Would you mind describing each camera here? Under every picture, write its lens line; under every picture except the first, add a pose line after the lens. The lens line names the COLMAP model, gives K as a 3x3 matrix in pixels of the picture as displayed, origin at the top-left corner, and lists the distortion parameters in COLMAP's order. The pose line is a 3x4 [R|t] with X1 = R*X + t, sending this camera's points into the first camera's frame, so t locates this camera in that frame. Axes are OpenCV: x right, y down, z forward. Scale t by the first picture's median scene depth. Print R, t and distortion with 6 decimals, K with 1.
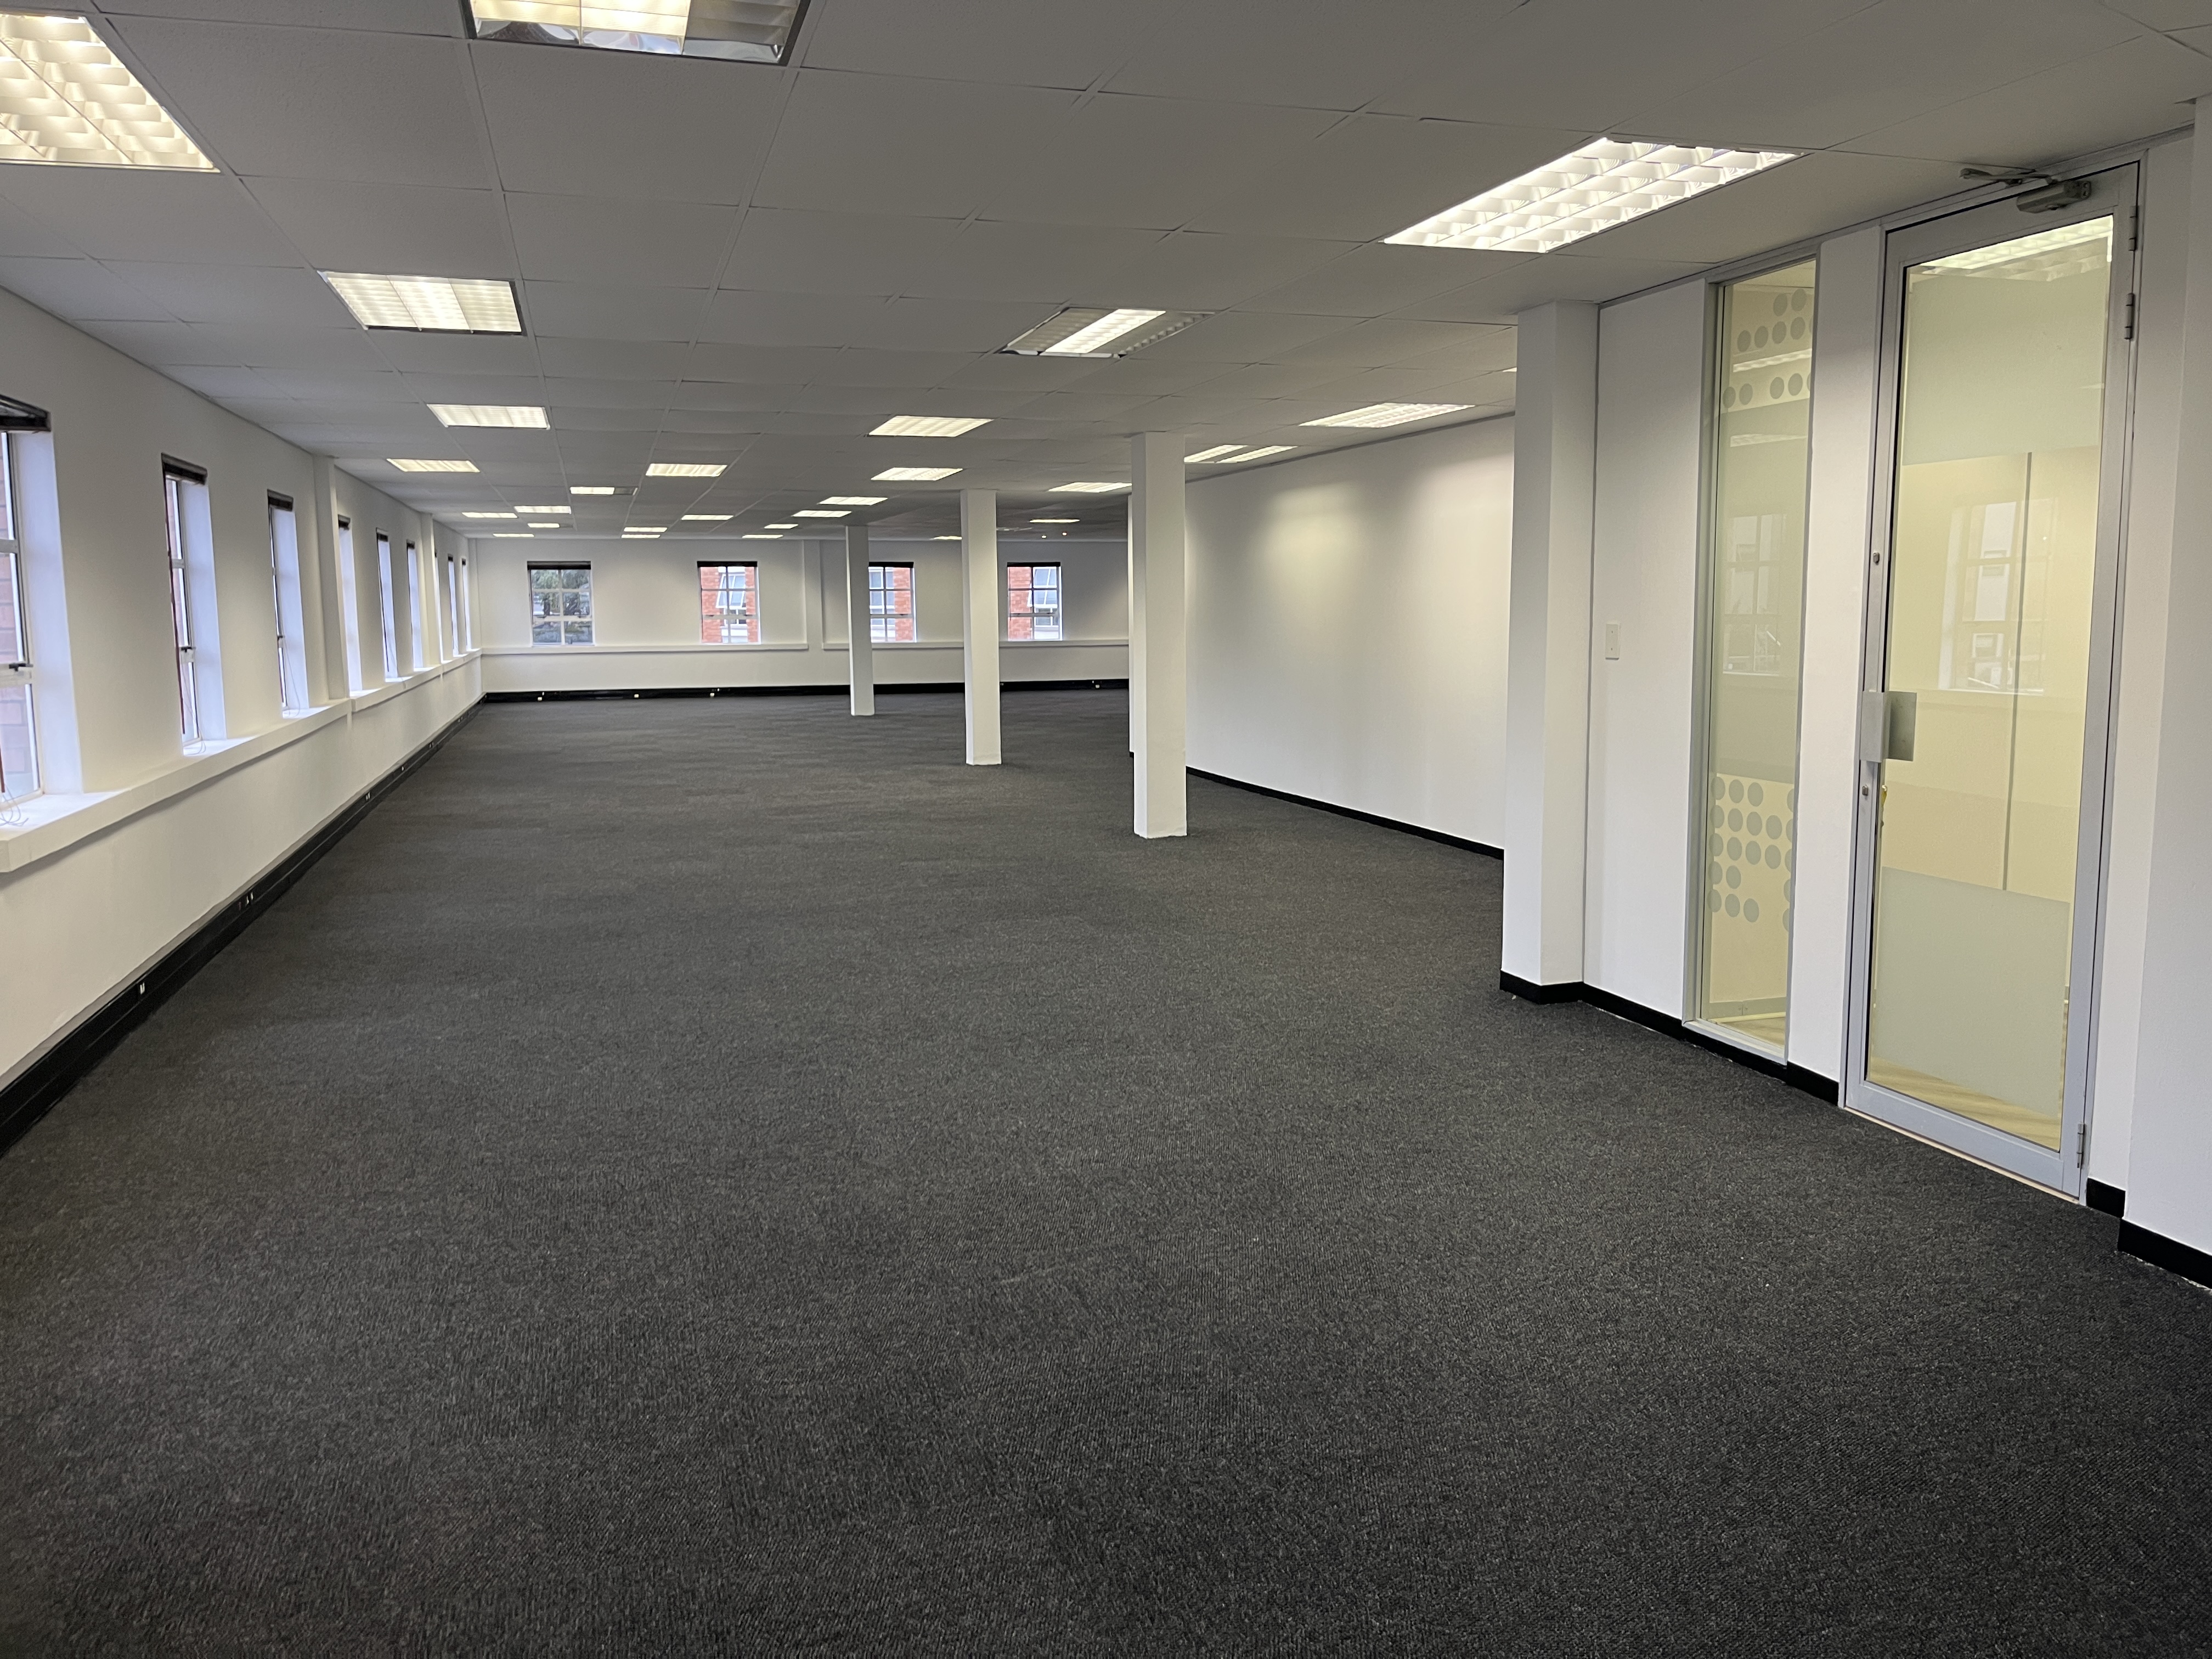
lens RADIAL K [[1668.1, 0, 1134.3], [0, 1668.1, 811.5], [0, 0, 1]] dist [0.058817, -0.090180]
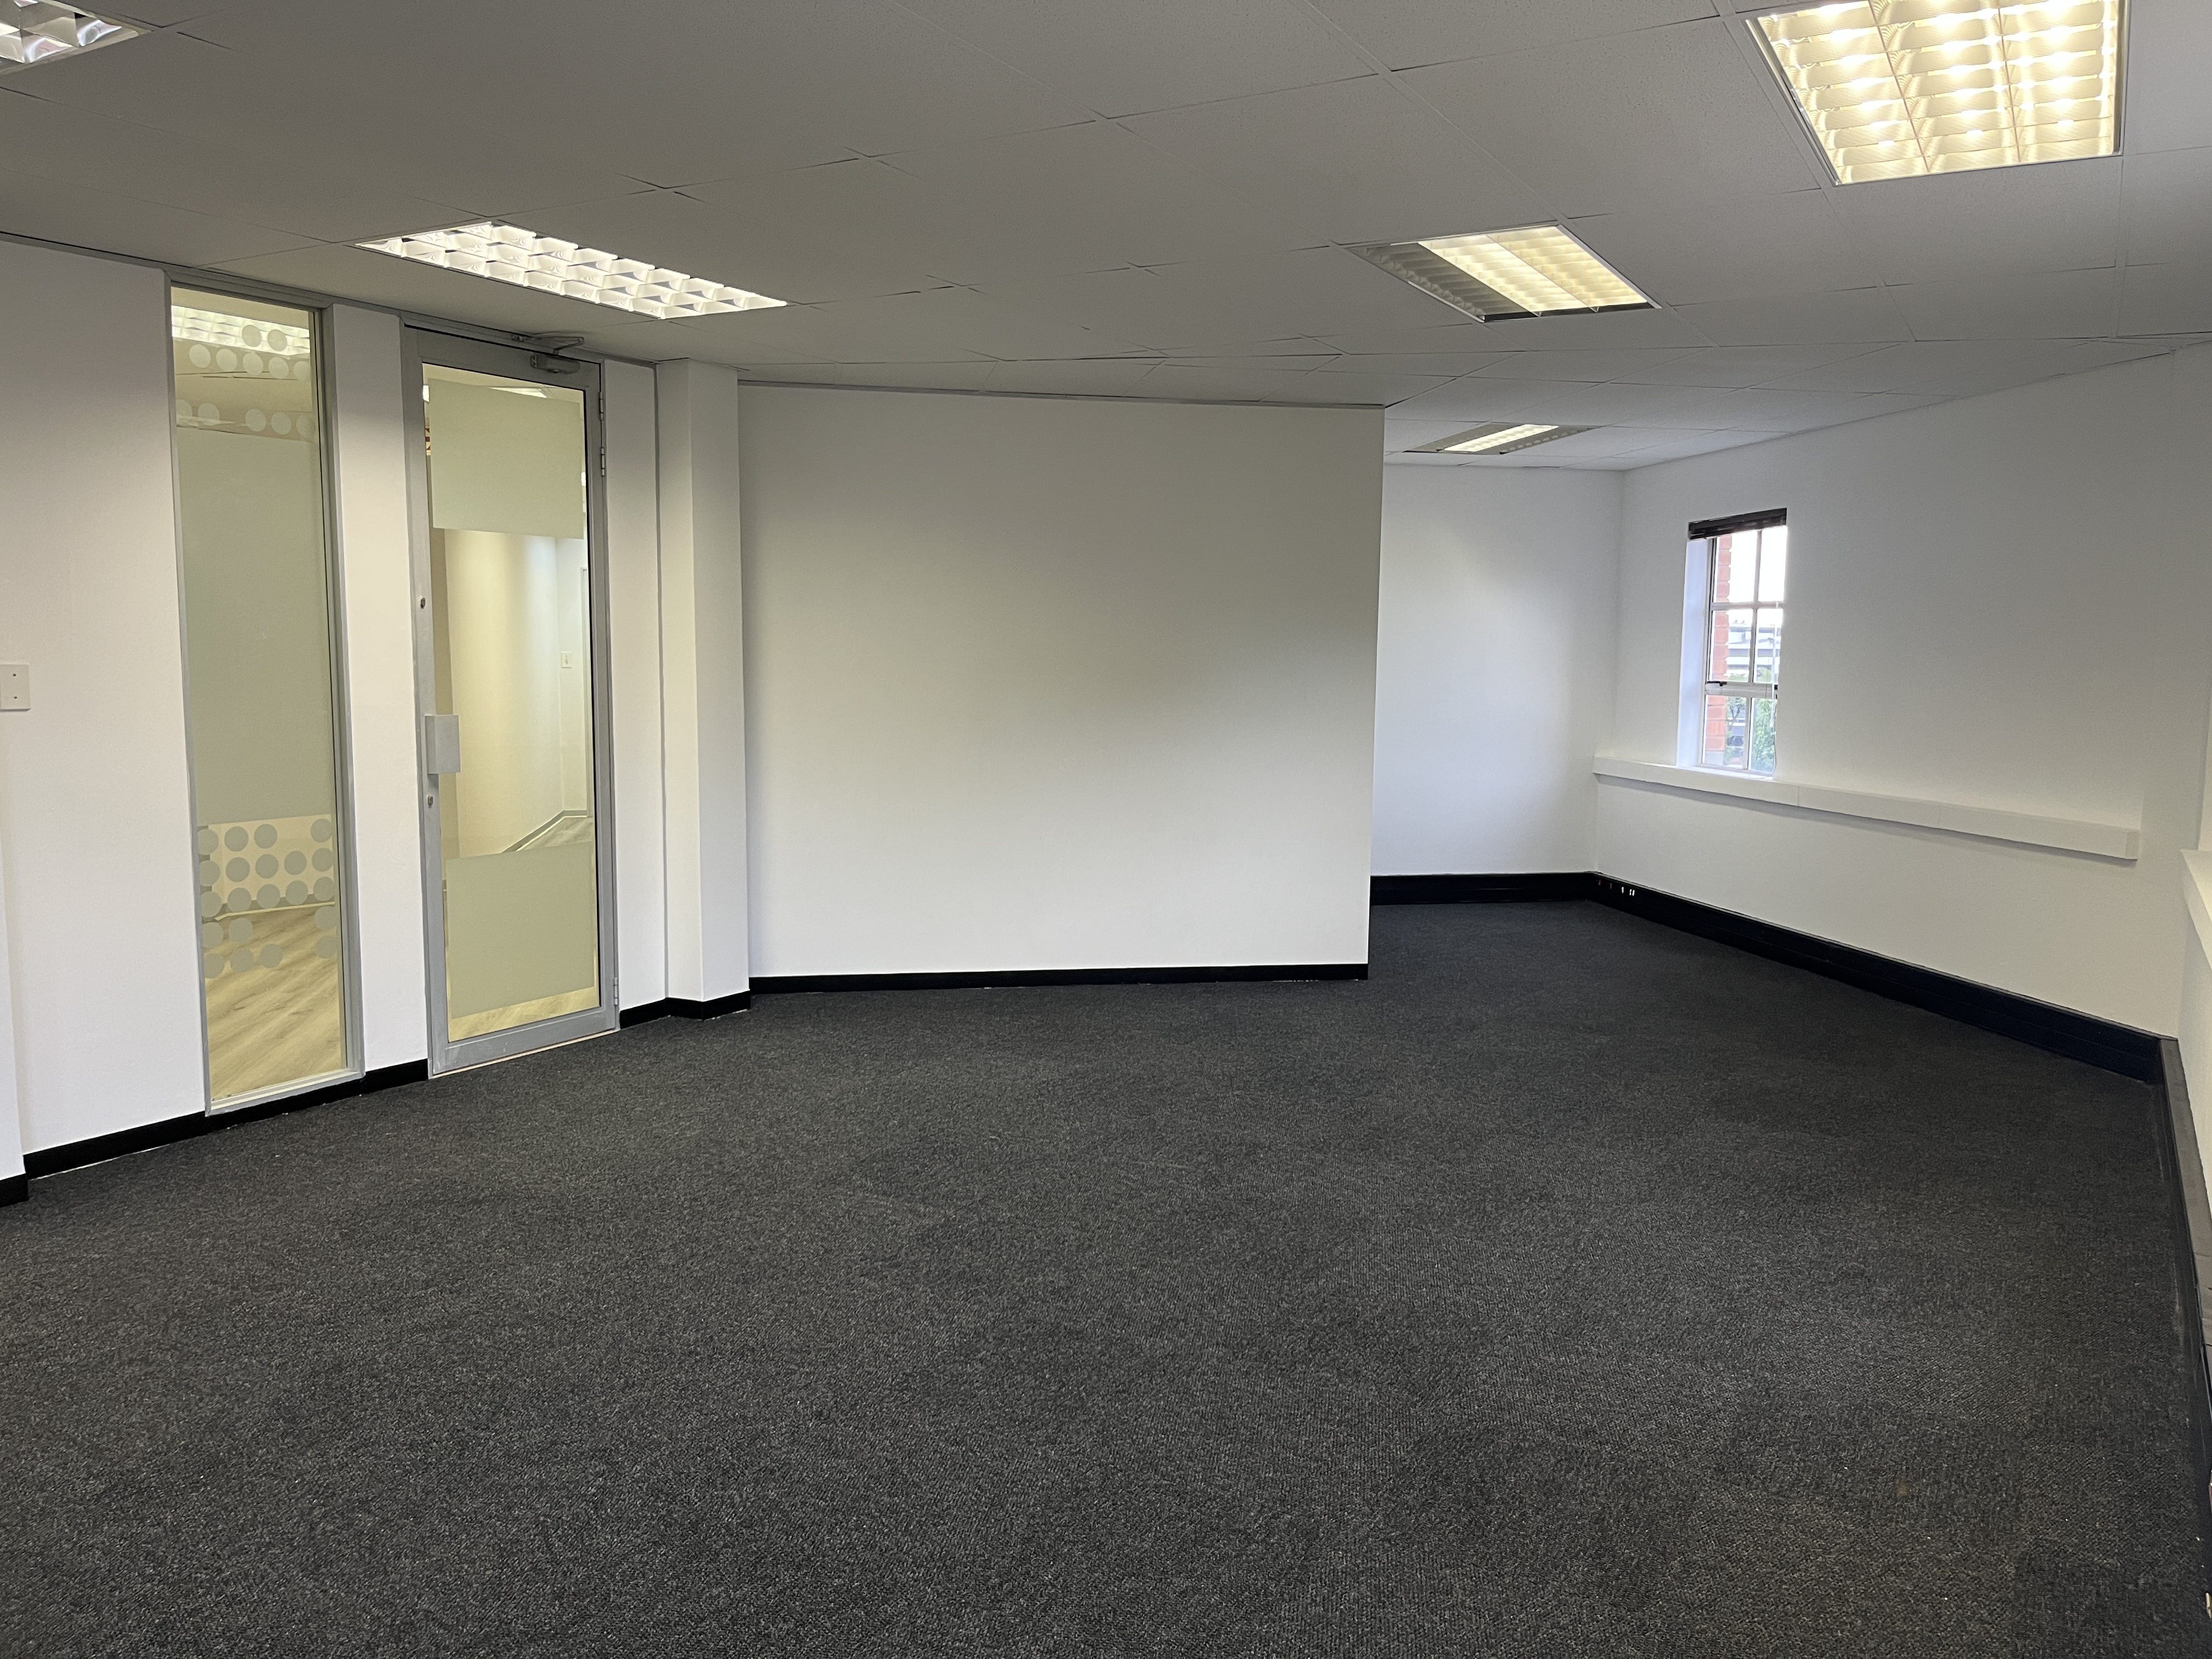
lens RADIAL K [[1707.4, 0, 1106.0], [0, 1707.4, 829.5], [0, 0, 1]] dist [0.003187, 0.000481]
pose [[-0.675639, -0.076947, 0.733206, -0.731225], [0.089357, 0.978659, 0.185047, -0.164447], [-0.731797, 0.190542, -0.654344, 1.381941]]
